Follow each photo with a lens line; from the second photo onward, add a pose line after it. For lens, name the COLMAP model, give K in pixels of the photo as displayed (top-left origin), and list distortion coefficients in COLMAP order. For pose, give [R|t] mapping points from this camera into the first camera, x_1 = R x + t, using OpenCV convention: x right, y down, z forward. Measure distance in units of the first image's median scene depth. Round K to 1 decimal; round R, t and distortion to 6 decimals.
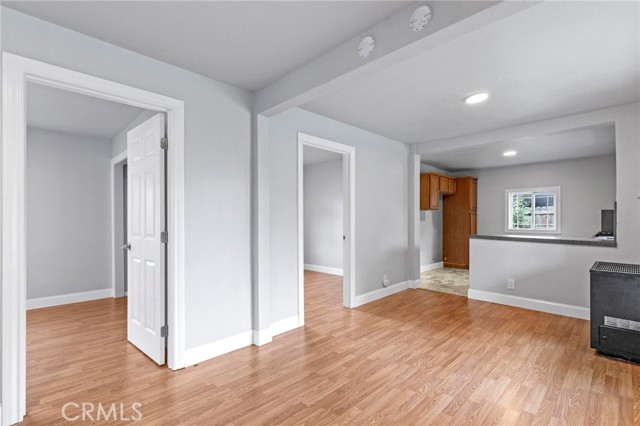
lens RADIAL K [[289.9, 0, 328.0], [0, 289.9, 217.7], [0, 0, 1]] dist [0.001118, 0.000245]
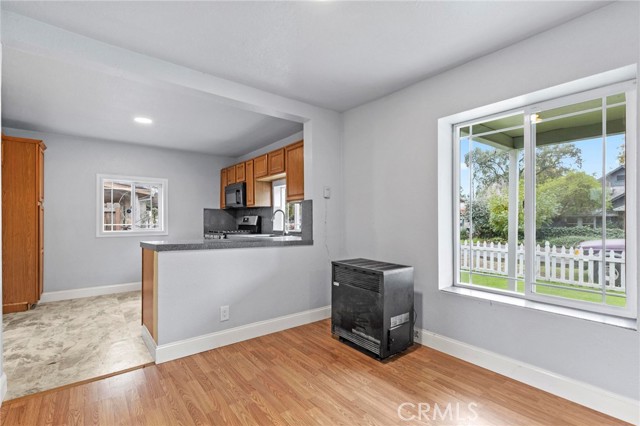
lens RADIAL K [[299.0, 0, 318.8], [0, 299.0, 216.4], [0, 0, 1]] dist [0.014246, 0.000205]
pose [[0.120366, 0.007071, 0.992704, -0.041482], [-0.002756, 0.999973, -0.006788, 0.010643], [-0.992726, -0.001919, 0.120382, 0.834648]]
